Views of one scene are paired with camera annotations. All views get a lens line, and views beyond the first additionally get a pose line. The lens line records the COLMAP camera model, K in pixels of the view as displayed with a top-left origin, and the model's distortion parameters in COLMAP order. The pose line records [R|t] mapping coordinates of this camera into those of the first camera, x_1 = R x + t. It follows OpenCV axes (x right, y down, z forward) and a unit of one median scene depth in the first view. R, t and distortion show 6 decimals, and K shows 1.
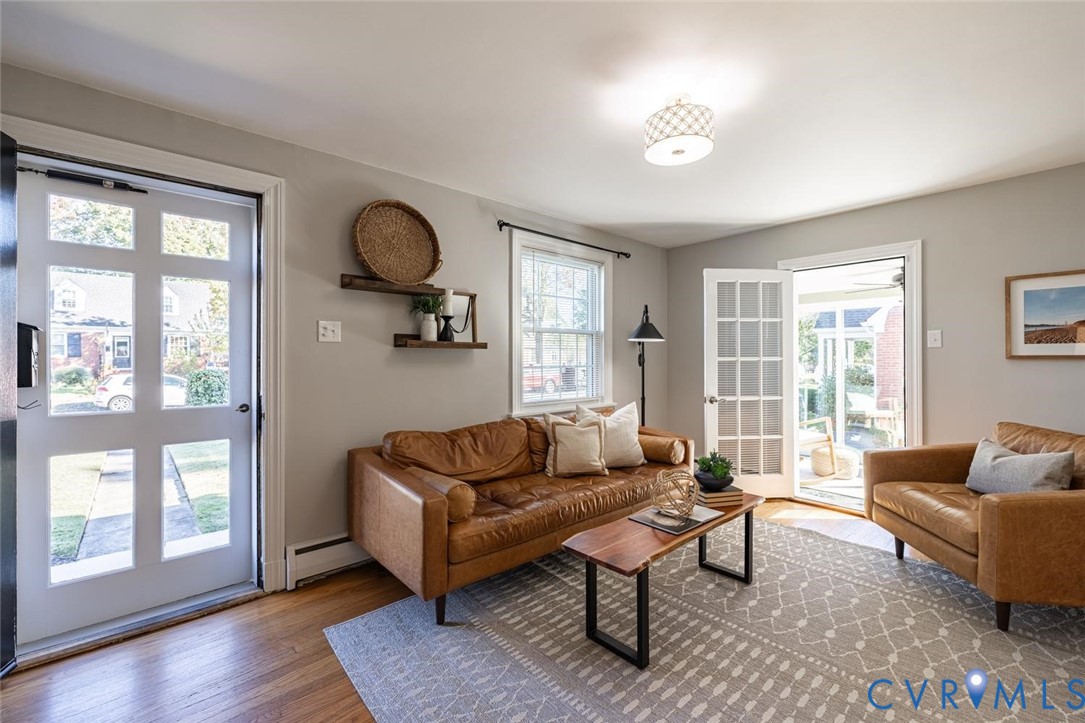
lens RADIAL K [[453.3, 0, 538.7], [0, 453.3, 359.0], [0, 0, 1]] dist [0.004008, 0.000883]
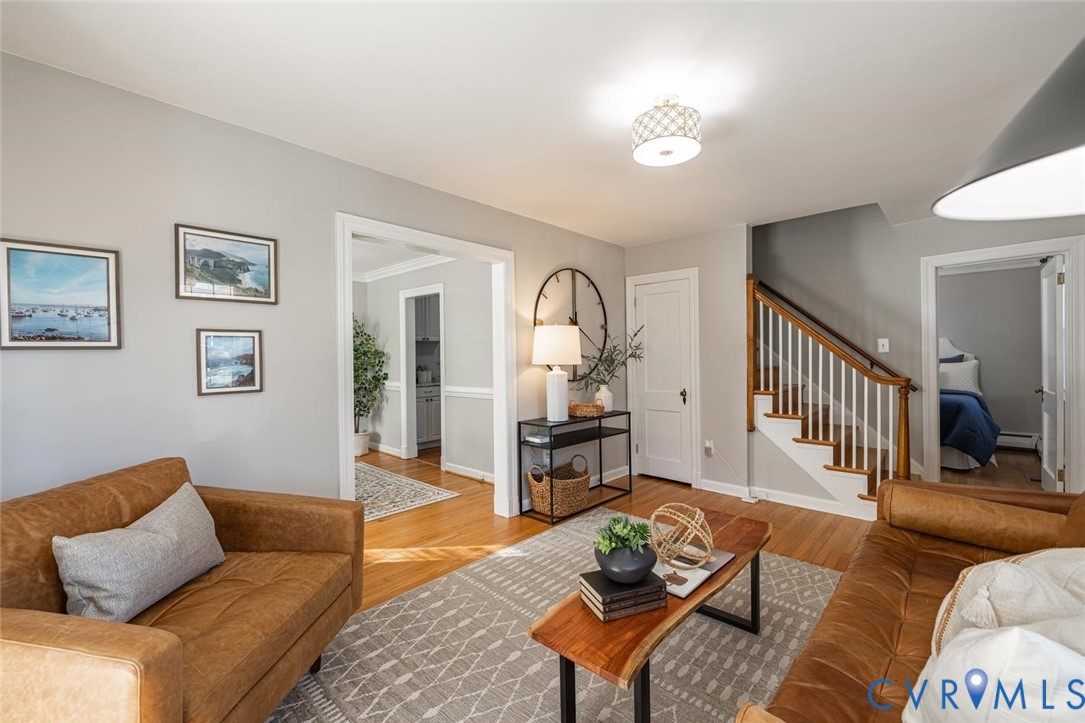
lens RADIAL K [[453.3, 0, 541.1], [0, 453.3, 360.0], [0, 0, 1]] dist [0.004008, 0.000883]
pose [[-0.995592, 0.013851, -0.092757, 0.470253], [0.012706, 0.999836, 0.012923, -0.008339], [0.092921, 0.011688, -0.995605, 1.365230]]
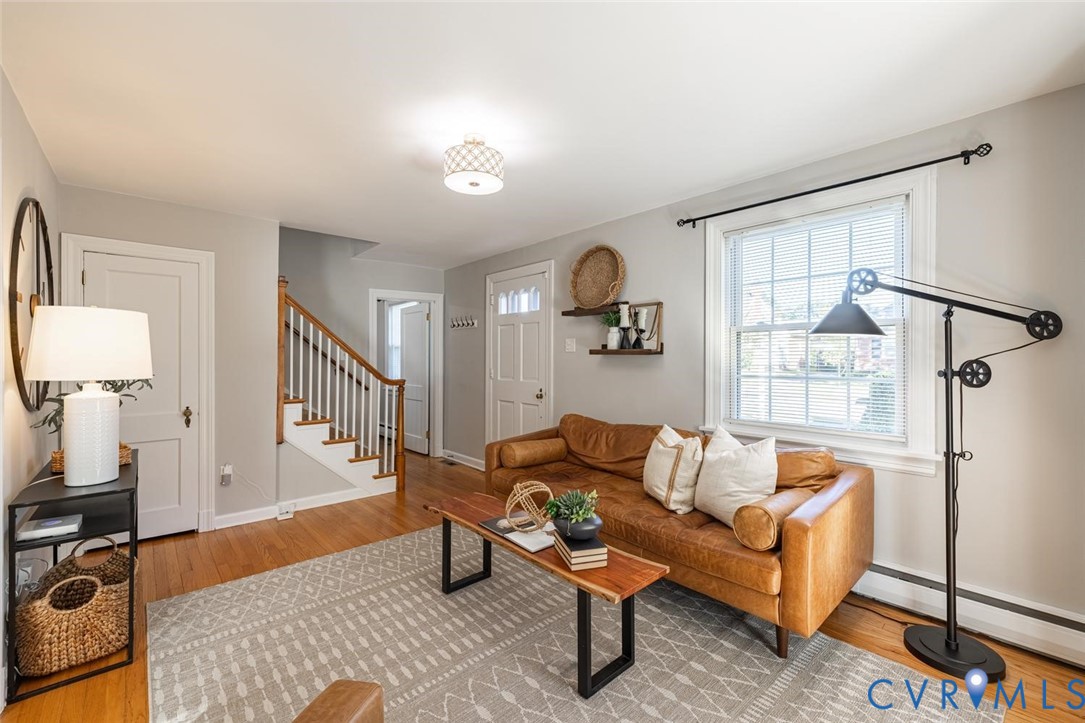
lens RADIAL K [[453.3, 0, 541.2], [0, 453.3, 358.1], [0, 0, 1]] dist [0.004008, 0.000883]
pose [[-0.000771, 0.000584, -1.000000, 0.996216], [-0.005698, 0.999984, 0.000588, -0.015313], [0.999983, 0.005699, -0.000767, 0.807849]]
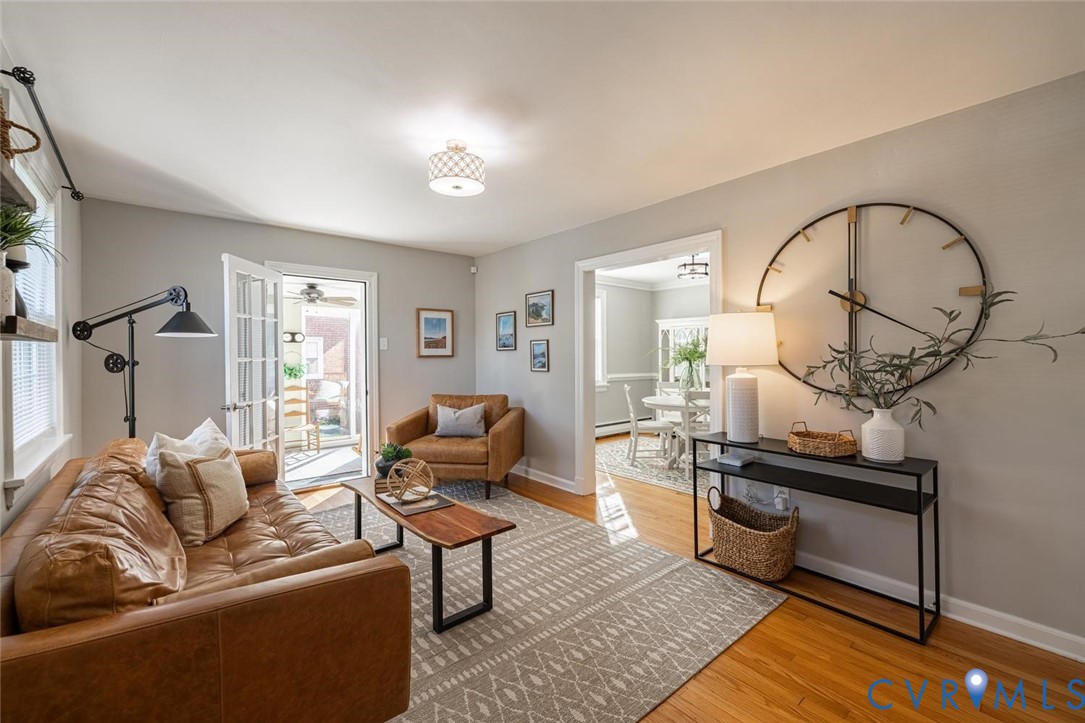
lens RADIAL K [[453.3, 0, 545.9], [0, 453.3, 359.3], [0, 0, 1]] dist [0.004008, 0.000883]
pose [[0.017951, -0.008212, 0.999805, -0.622405], [0.009270, 0.999925, 0.008047, -0.002890], [-0.999796, 0.009124, 0.018026, 0.513756]]
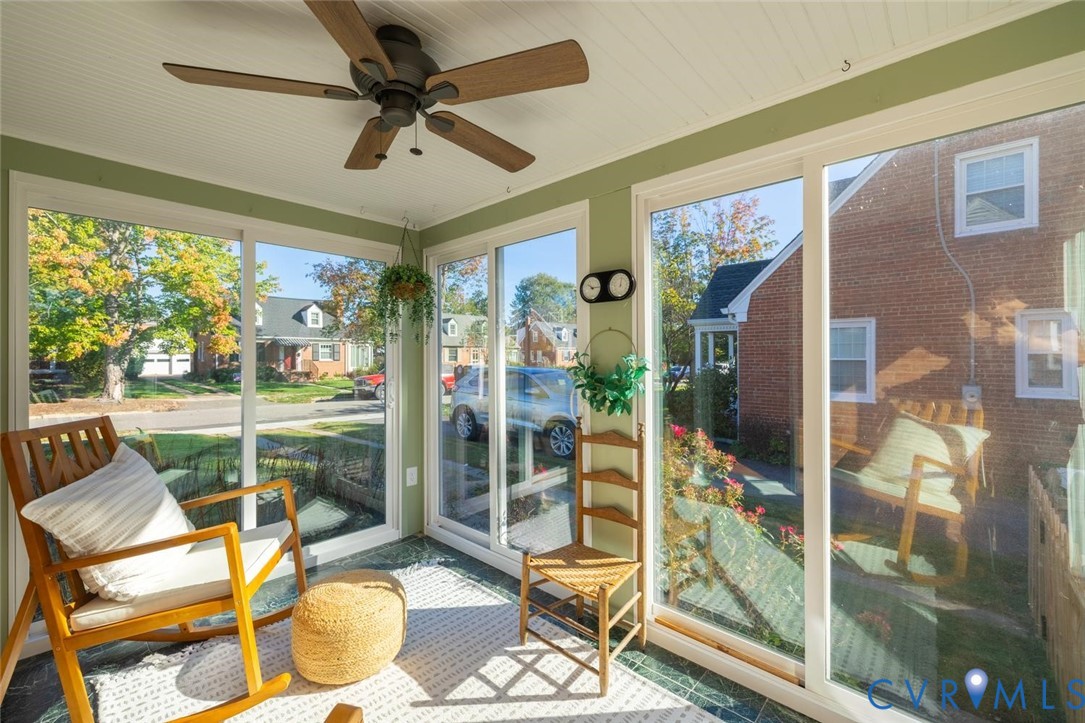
lens RADIAL K [[453.3, 0, 542.2], [0, 453.3, 358.4], [0, 0, 1]] dist [0.004008, 0.000883]
pose [[0.995875, -0.005657, 0.090554, 1.297572], [0.005344, 0.999979, 0.003699, 0.014001], [-0.090573, -0.003200, 0.995885, 1.007342]]
